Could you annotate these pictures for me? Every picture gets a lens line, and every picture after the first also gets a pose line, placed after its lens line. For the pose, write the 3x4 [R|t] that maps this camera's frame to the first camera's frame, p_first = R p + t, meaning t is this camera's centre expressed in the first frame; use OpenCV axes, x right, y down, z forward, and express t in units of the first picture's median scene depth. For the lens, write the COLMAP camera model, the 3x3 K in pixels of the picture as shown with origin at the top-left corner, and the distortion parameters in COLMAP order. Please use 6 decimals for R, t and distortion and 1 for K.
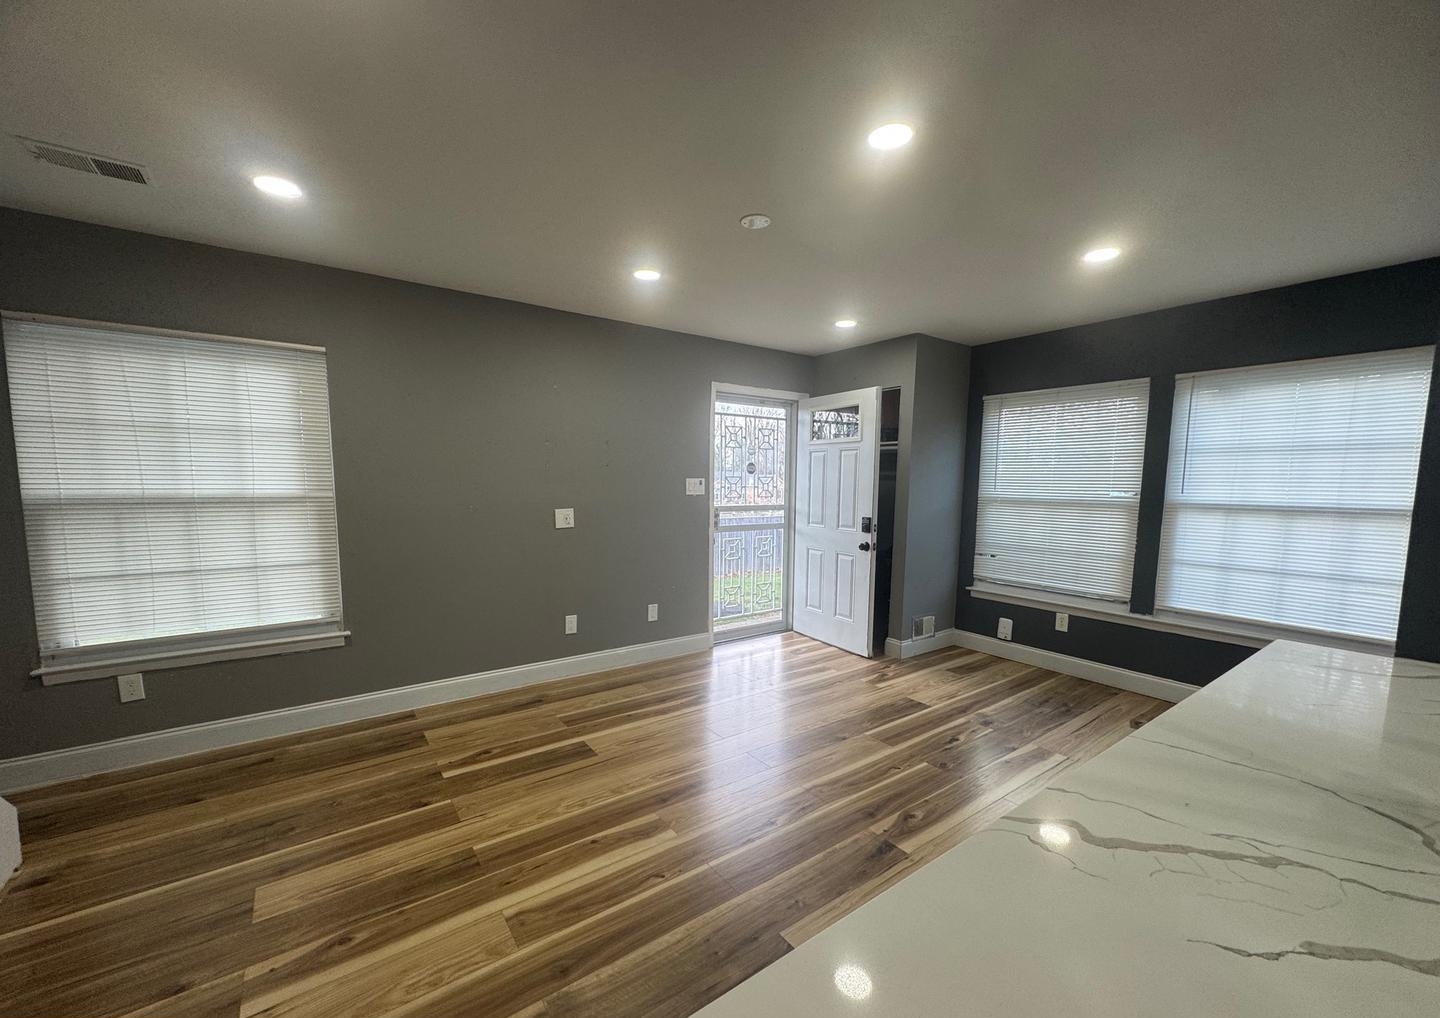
lens RADIAL K [[573.6, 0, 718.4], [0, 573.6, 540.9], [0, 0, 1]] dist [0.000597, 0.000111]
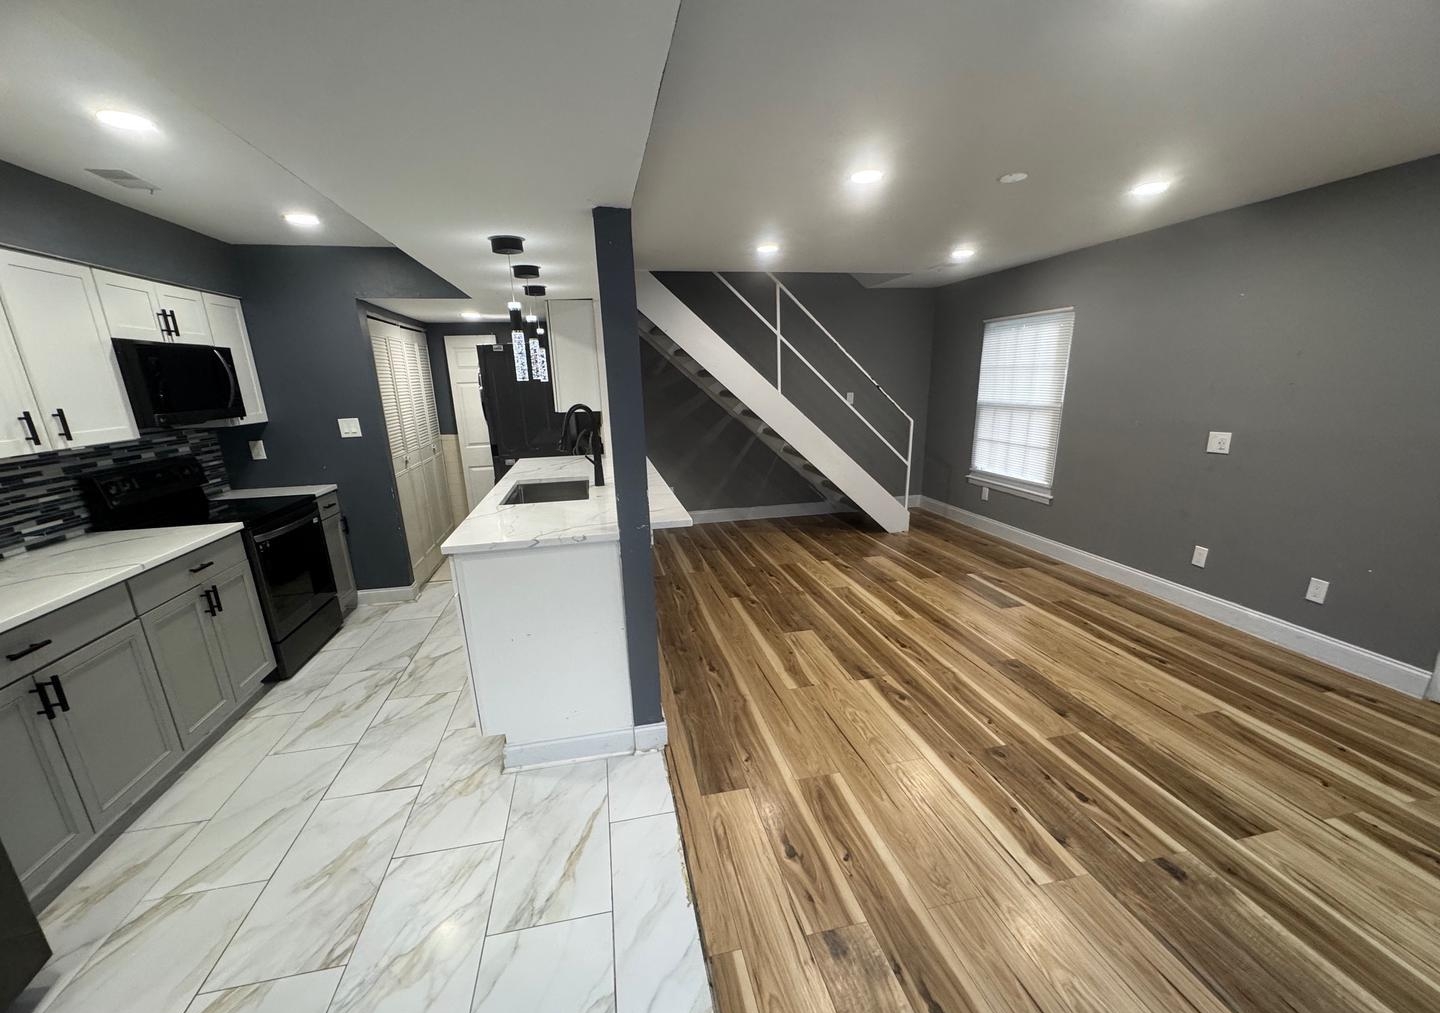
lens RADIAL K [[573.6, 0, 718.4], [0, 573.6, 538.4], [0, 0, 1]] dist [0.000597, 0.000111]
pose [[-0.405256, 0.248107, -0.879892, 1.143807], [-0.077053, 0.949774, 0.303301, -0.139292], [0.910950, 0.190713, -0.365785, 0.792206]]
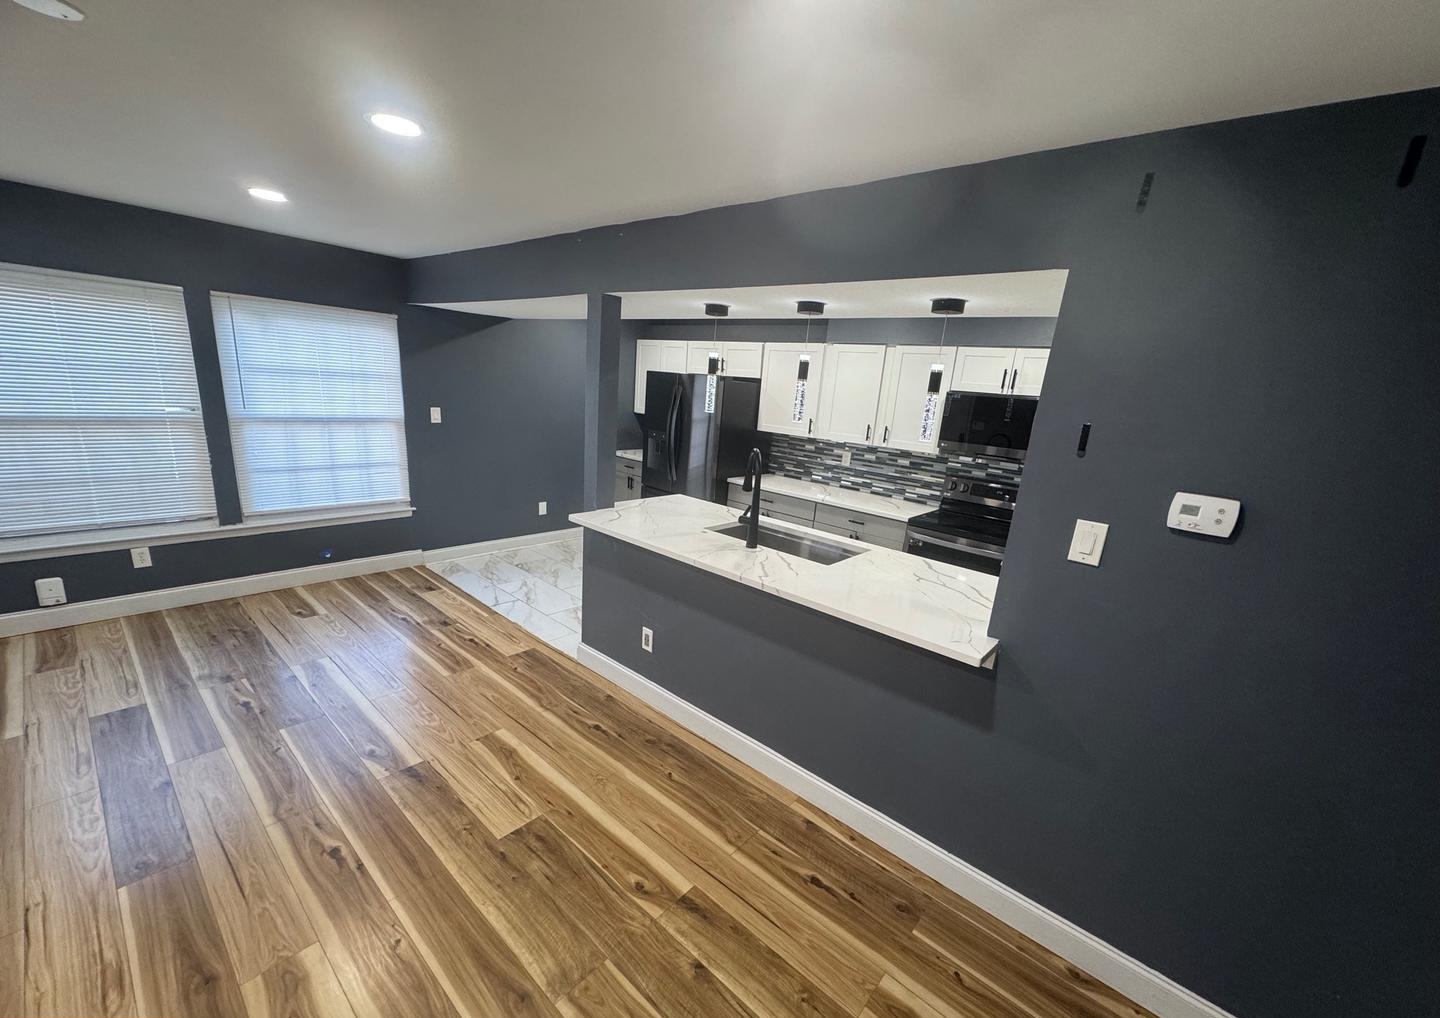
lens RADIAL K [[573.6, 0, 718.4], [0, 573.6, 540.9], [0, 0, 1]] dist [0.000597, 0.000111]
pose [[-0.218223, -0.290453, 0.931674, -0.557208], [0.022854, 0.952900, 0.302424, -0.175535], [-0.975631, 0.087289, -0.201306, 0.413493]]
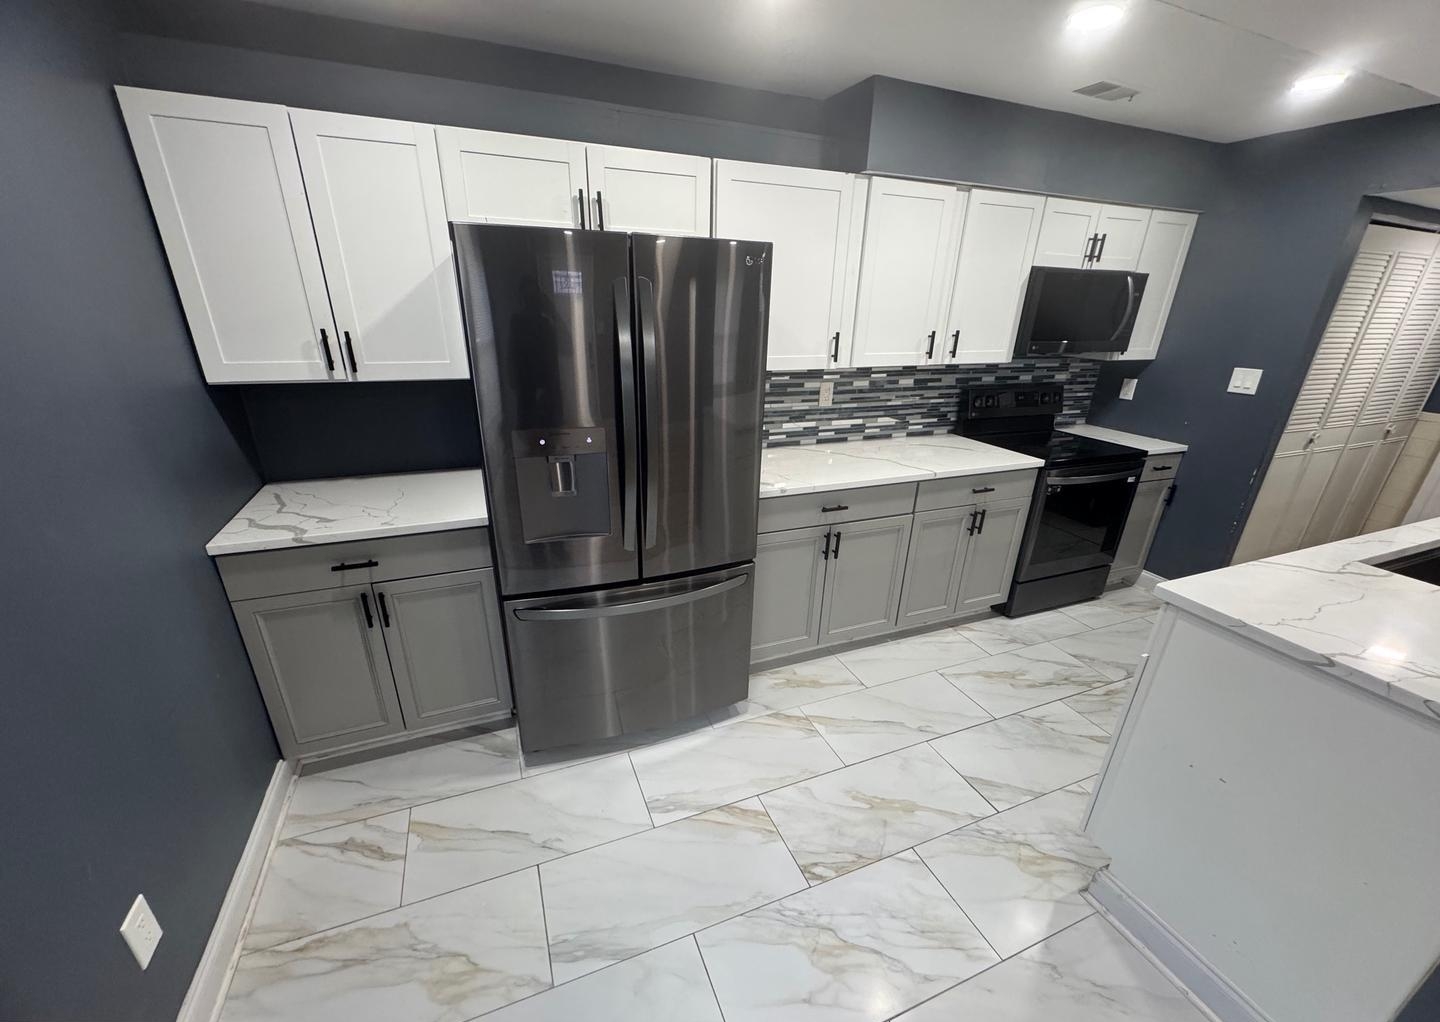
lens RADIAL K [[572.0, 0, 717.2], [0, 572.0, 538.6], [0, 0, 1]] dist [-0.001355, -0.000037]
pose [[-0.970895, -0.124457, 0.204628, 0.928711], [-0.010593, 0.875862, 0.482445, -0.147919], [-0.239269, 0.466236, -0.851689, 0.700329]]
